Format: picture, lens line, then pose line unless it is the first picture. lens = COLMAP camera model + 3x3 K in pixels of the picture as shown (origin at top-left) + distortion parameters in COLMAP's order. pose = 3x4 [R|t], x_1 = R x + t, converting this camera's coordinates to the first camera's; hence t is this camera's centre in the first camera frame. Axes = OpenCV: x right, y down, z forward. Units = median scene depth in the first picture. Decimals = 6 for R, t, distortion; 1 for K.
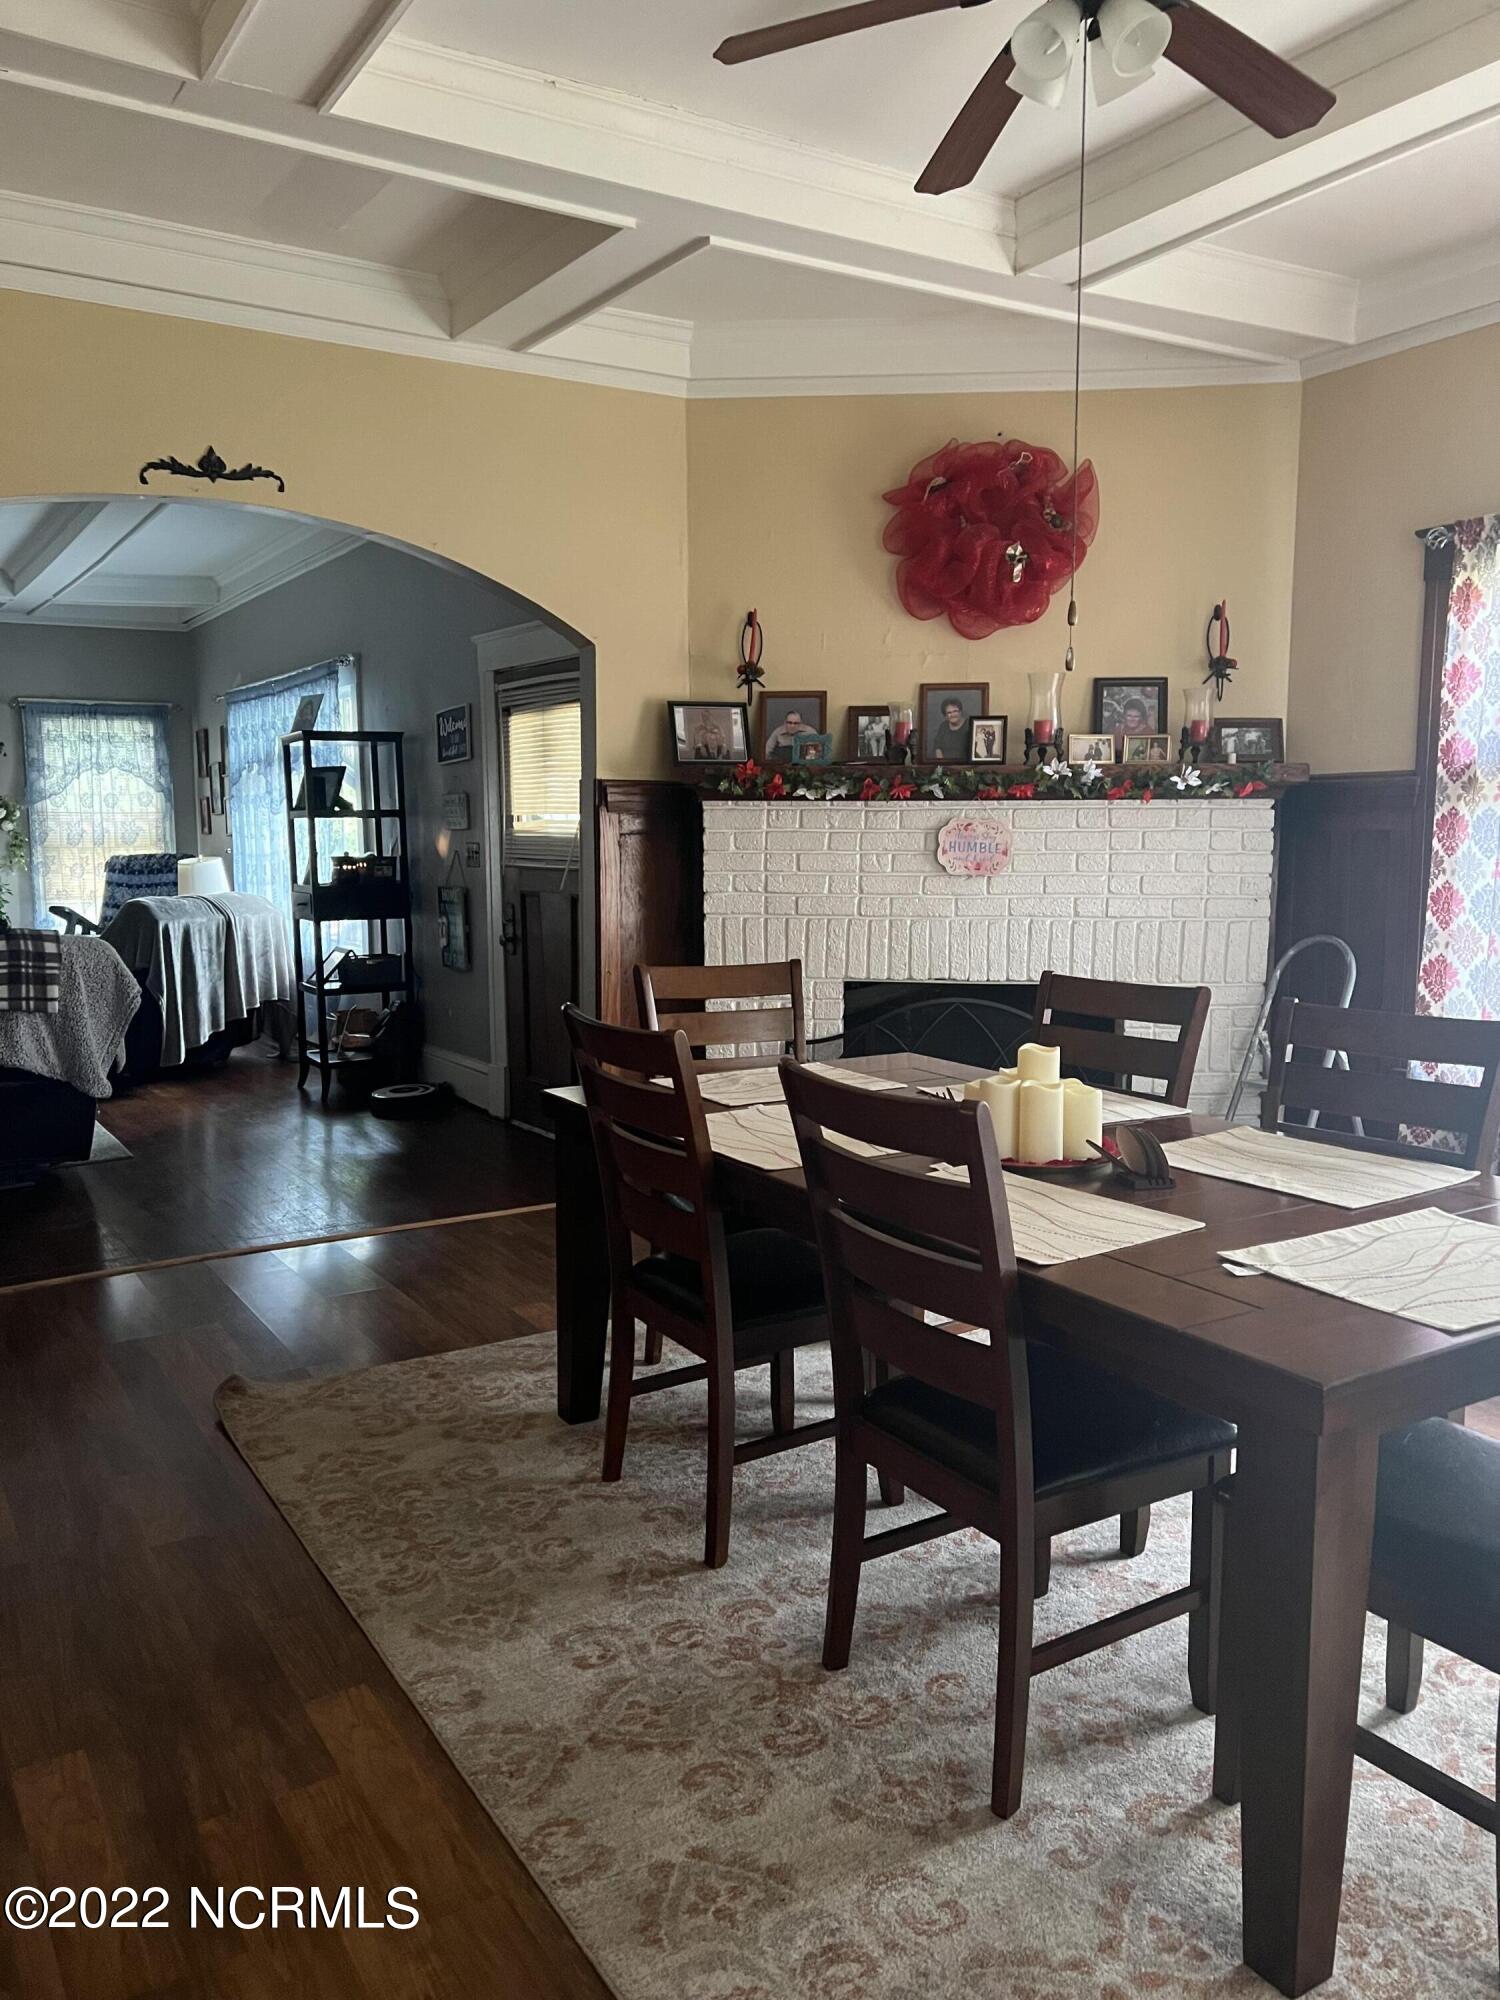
lens RADIAL K [[1518.6, 0, 748.8], [0, 1518.6, 998.9], [0, 0, 1]] dist [0.024407, -0.005016]
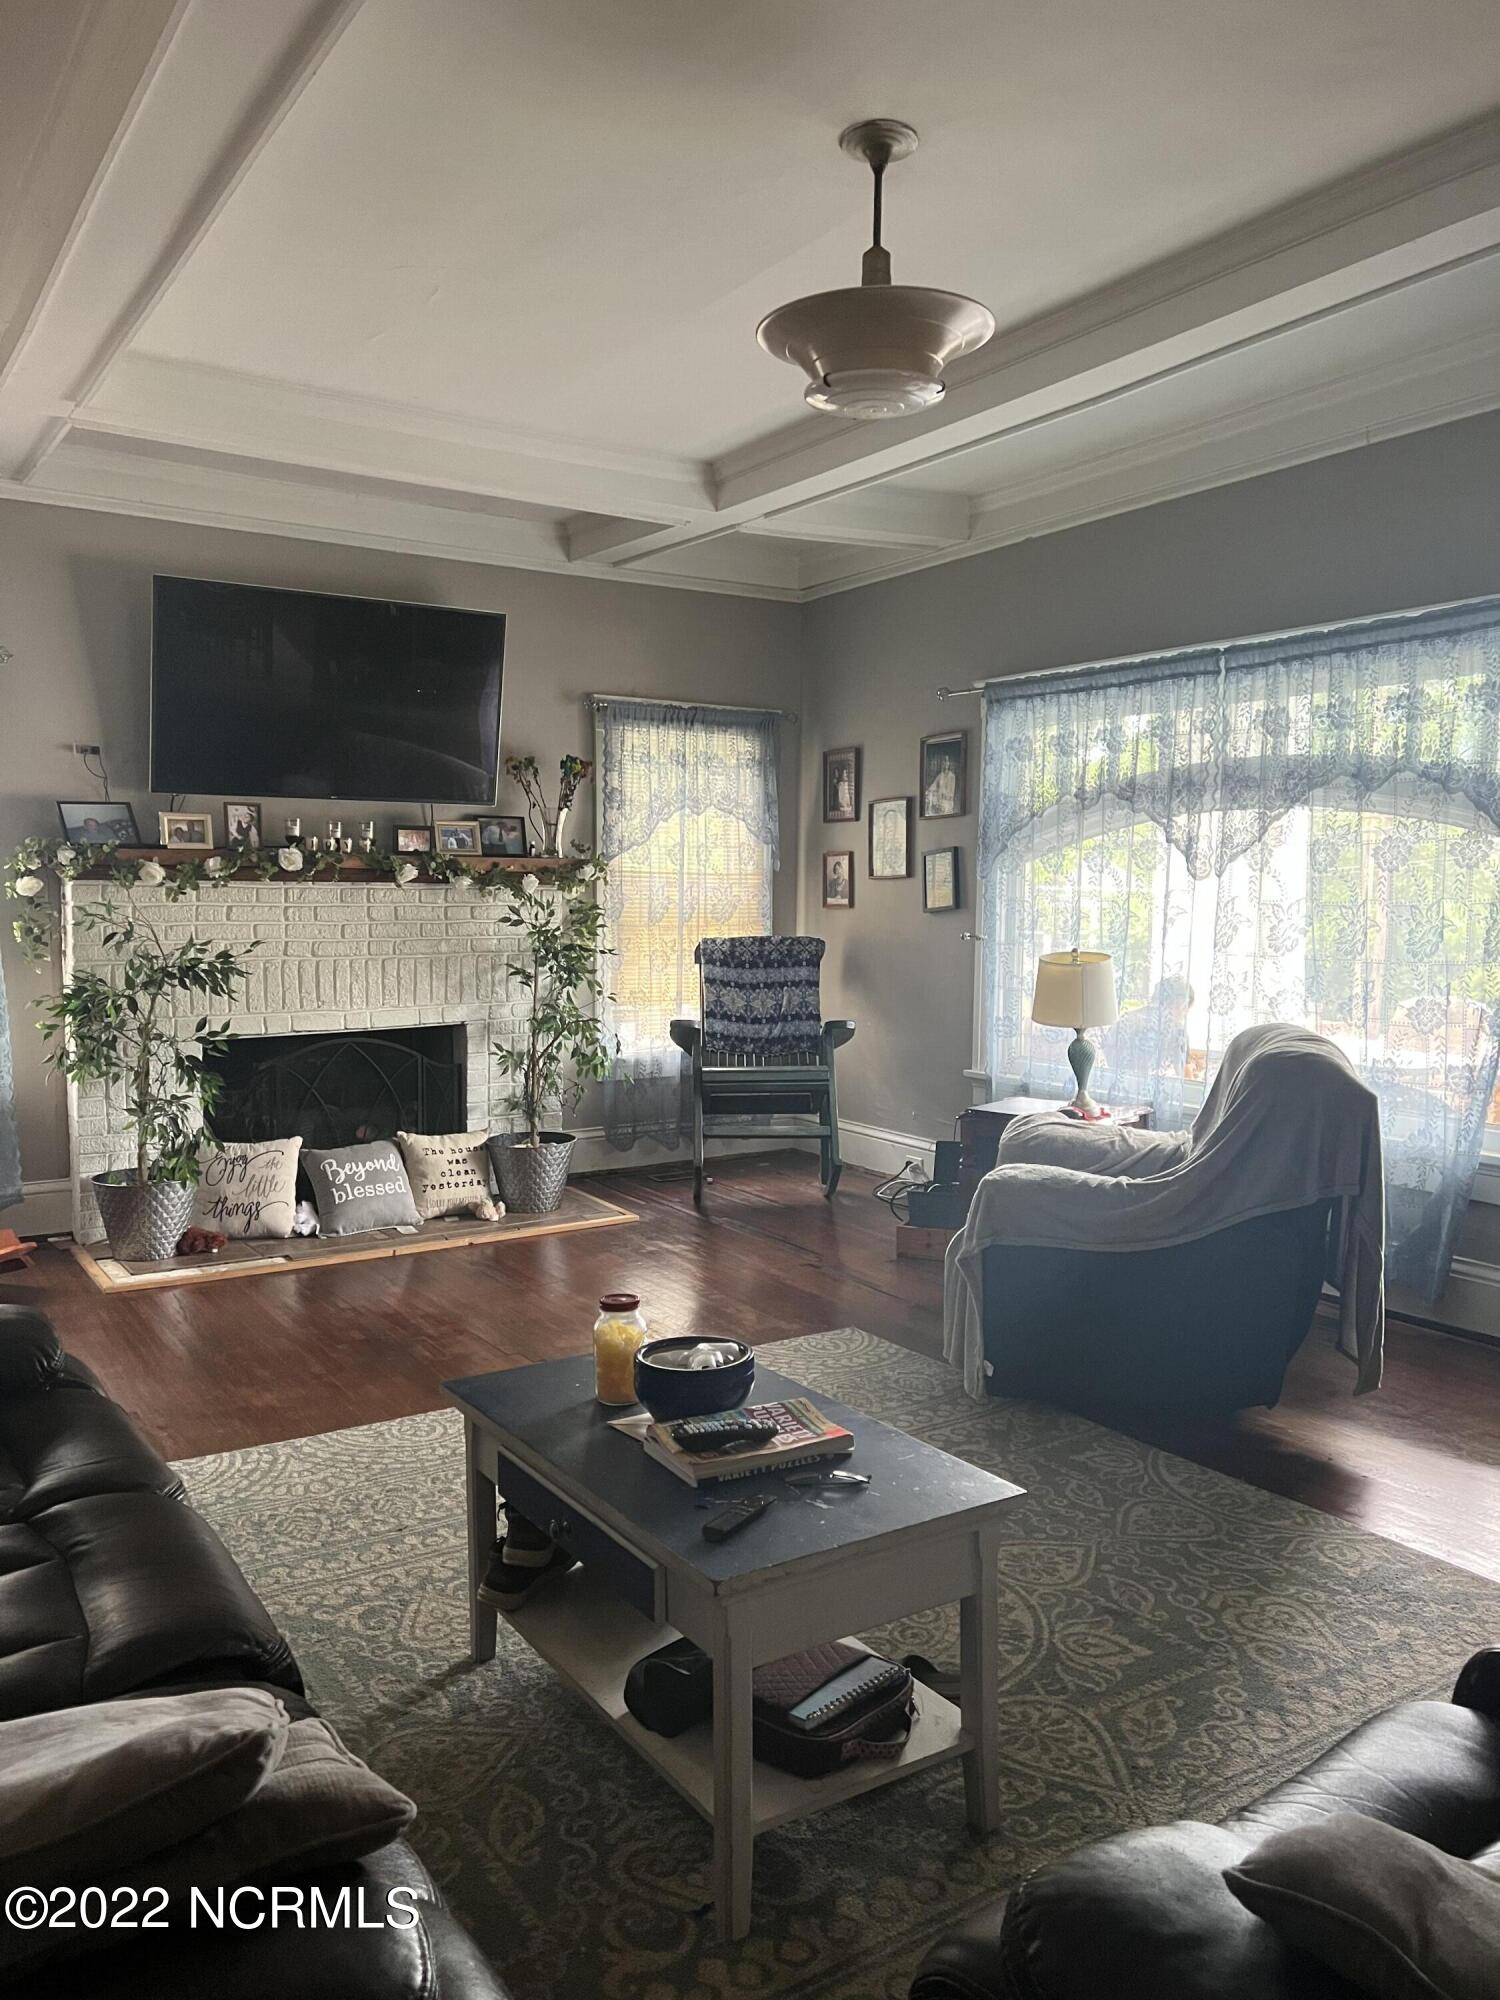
lens RADIAL K [[1518.6, 0, 750.3], [0, 1518.6, 1003.8], [0, 0, 1]] dist [0.024407, -0.005016]
pose [[0.999814, 0.006137, 0.018307, -0.412750], [-0.005259, 0.998852, -0.047615, -0.035698], [-0.018578, 0.047509, 0.998698, 0.355198]]
